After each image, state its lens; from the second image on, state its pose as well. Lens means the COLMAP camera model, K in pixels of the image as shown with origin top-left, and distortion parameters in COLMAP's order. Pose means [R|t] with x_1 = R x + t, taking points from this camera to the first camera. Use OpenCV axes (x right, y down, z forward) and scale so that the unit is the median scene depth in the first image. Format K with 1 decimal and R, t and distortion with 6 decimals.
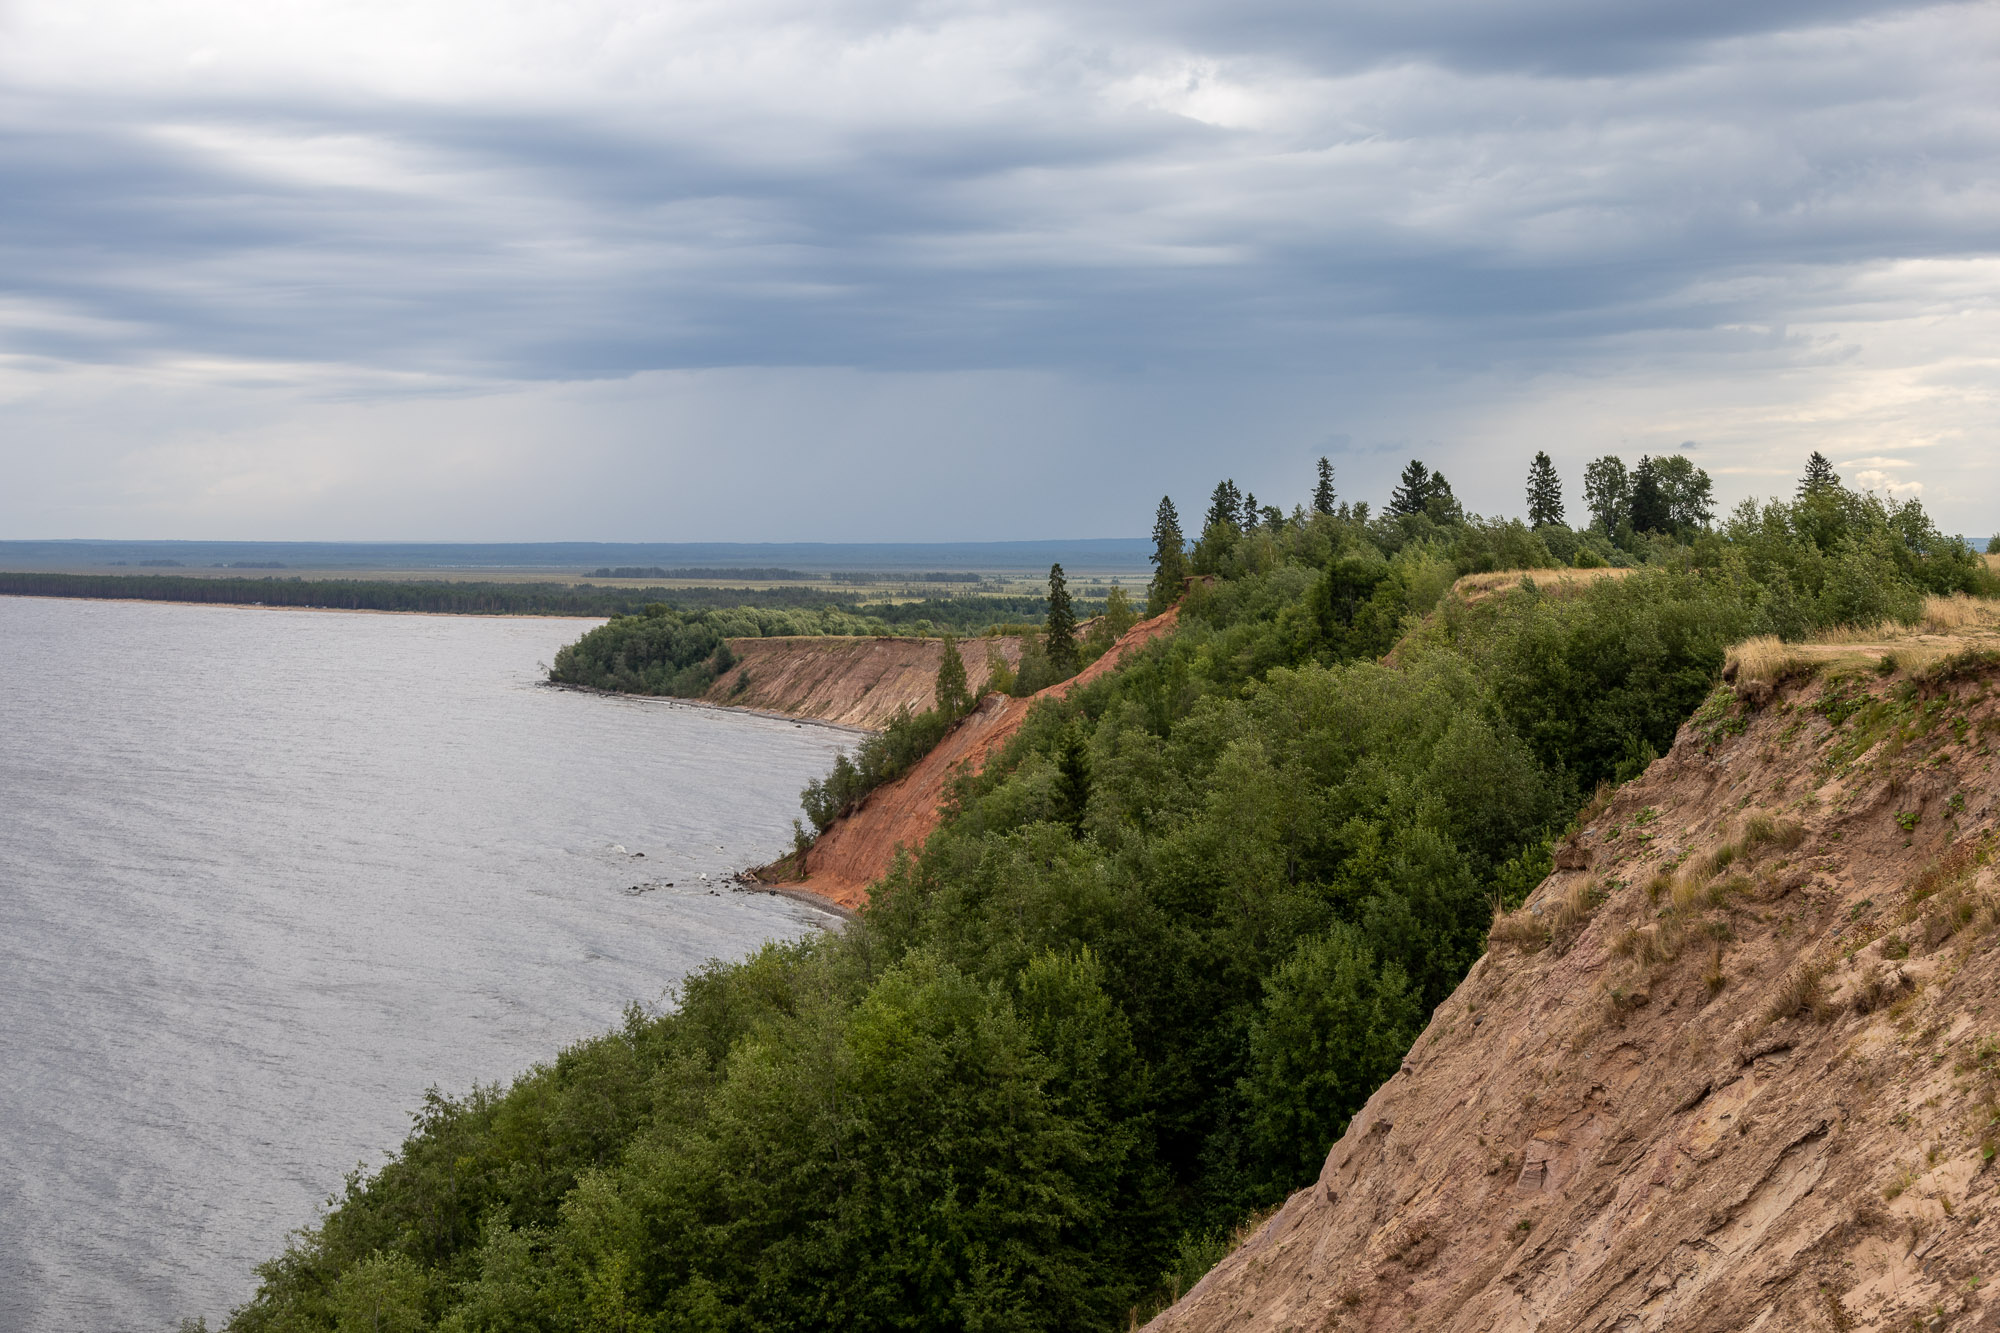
lens RADIAL K [[3086.6, 0, 1005.1], [0, 3086.6, 671.4], [0, 0, 1]] dist [0.008543, 0.000000]
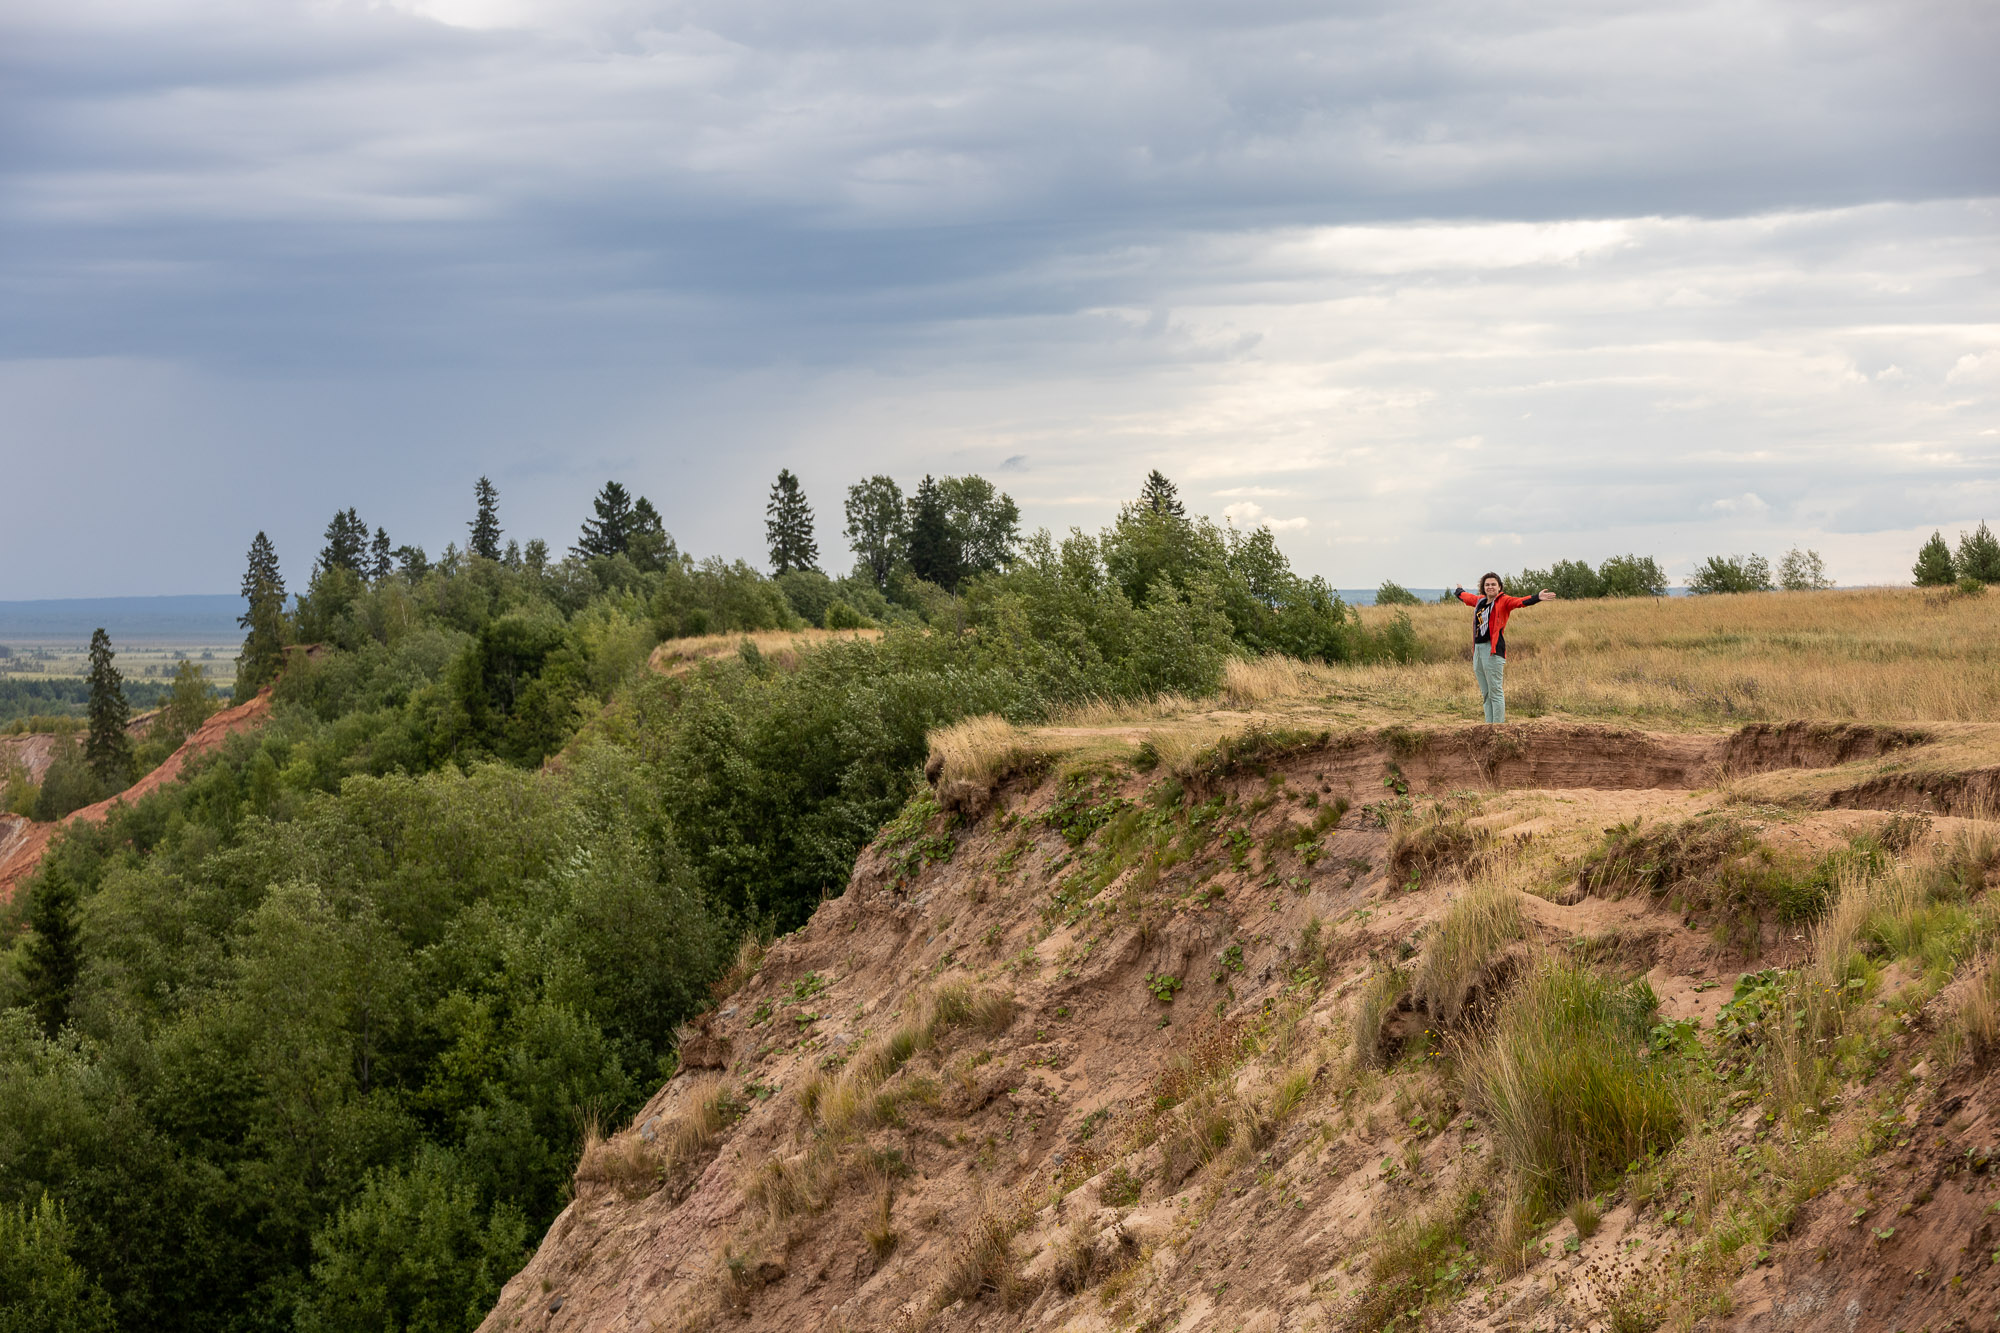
lens RADIAL K [[4270.6, 0, 918.7], [0, 4270.6, 602.2], [0, 0, 1]] dist [-0.008132, 0.000000]
pose [[0.980963, -0.004865, 0.194135, 0.031134], [0.012924, 0.999105, -0.040265, 0.000878], [-0.193765, 0.042008, 0.980148, 0.052655]]
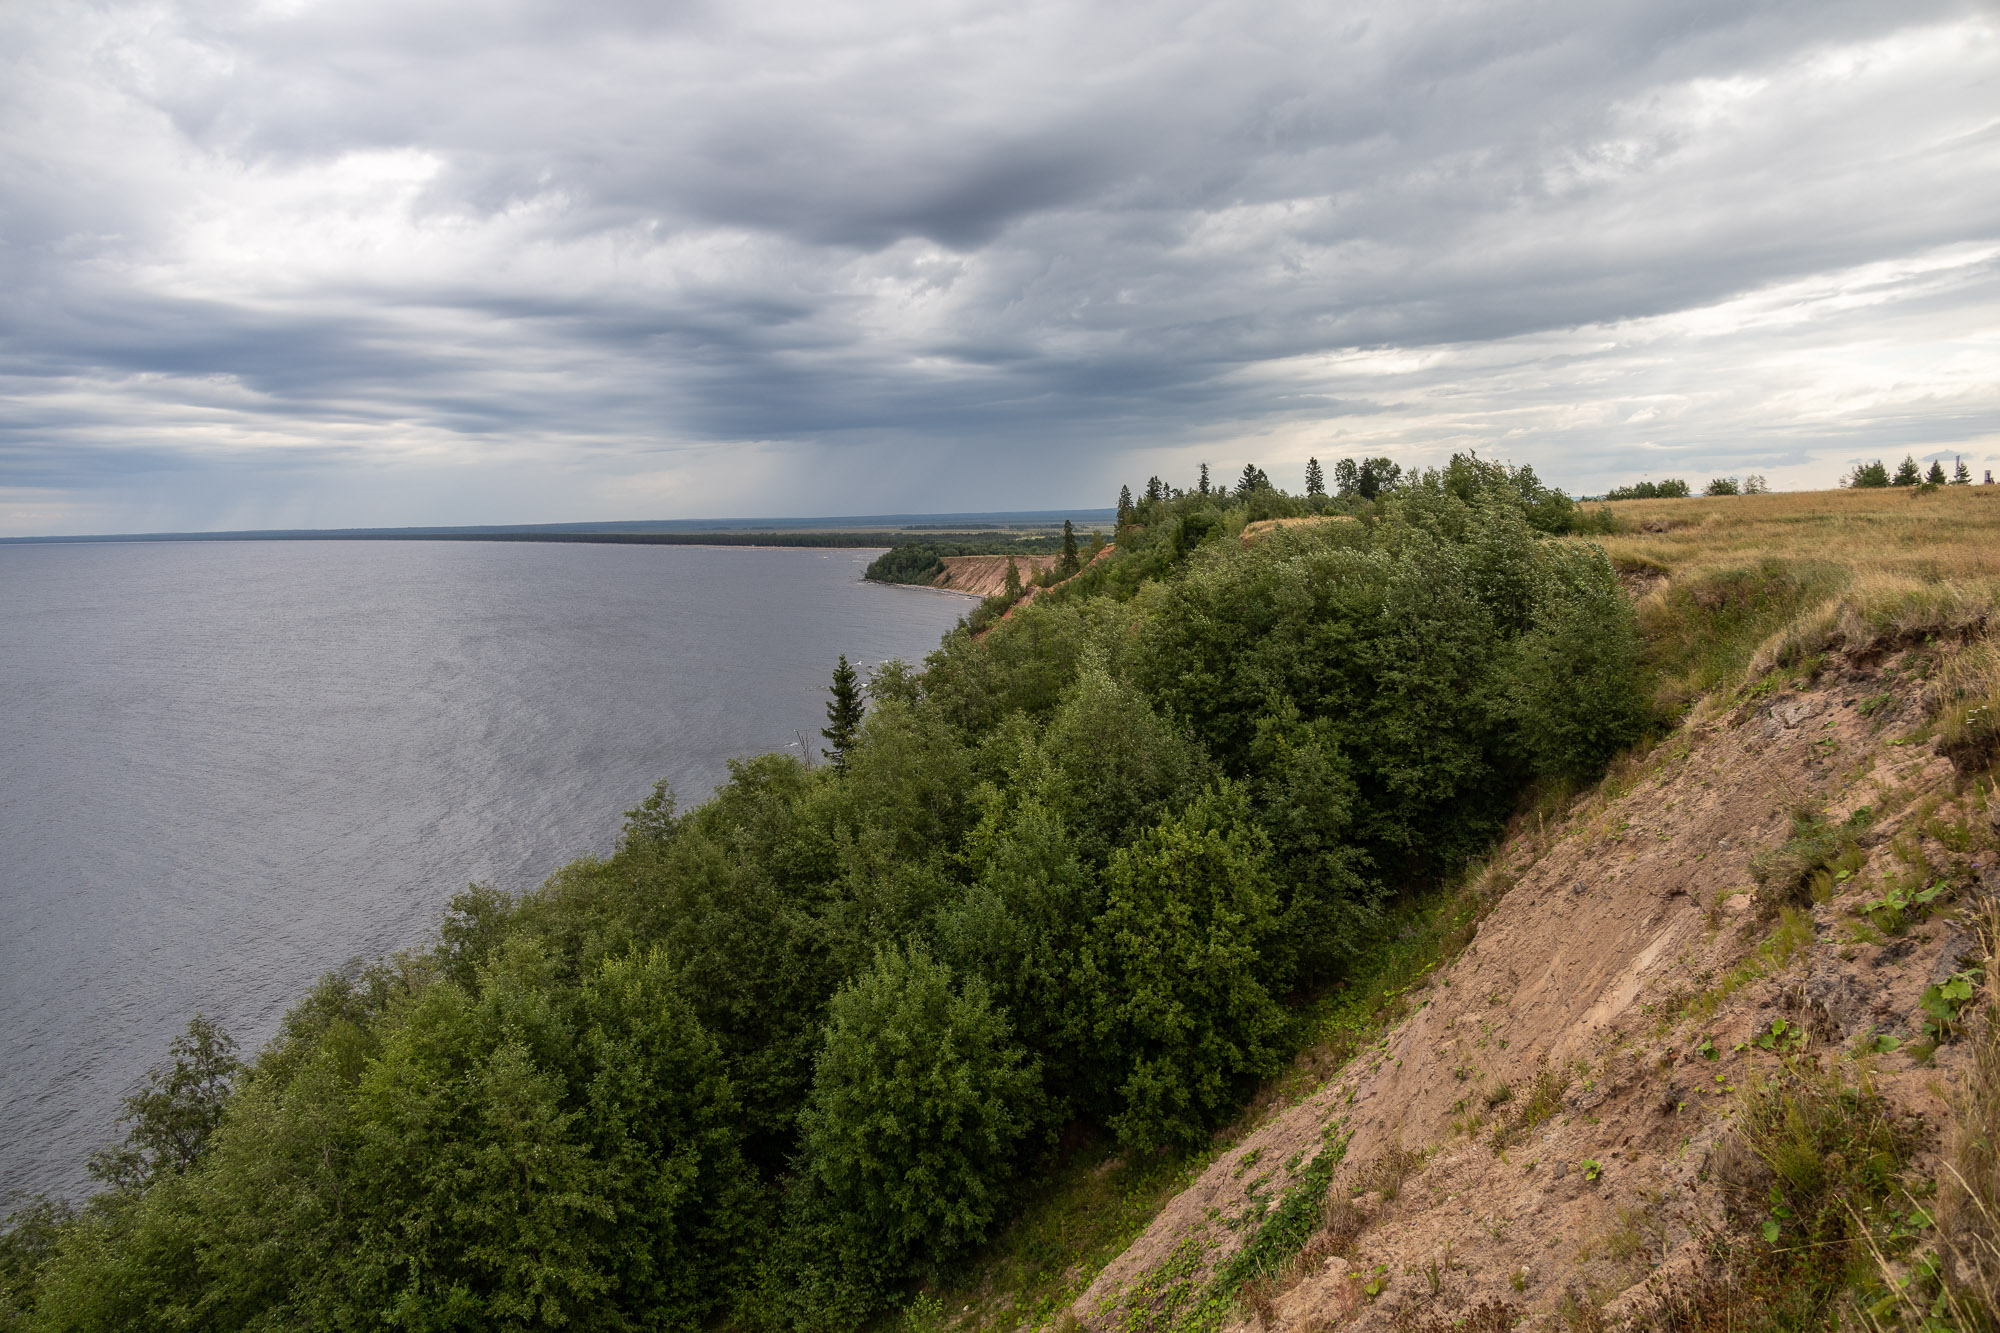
lens RADIAL K [[1294.8, 0, 991.6], [0, 1294.8, 673.6], [0, 0, 1]] dist [-0.023503, 0.002749]
pose [[0.996061, -0.012487, -0.087788, 0.142189], [0.019729, 0.996428, 0.082113, -0.019328], [0.086449, -0.083522, 0.992749, 0.549125]]
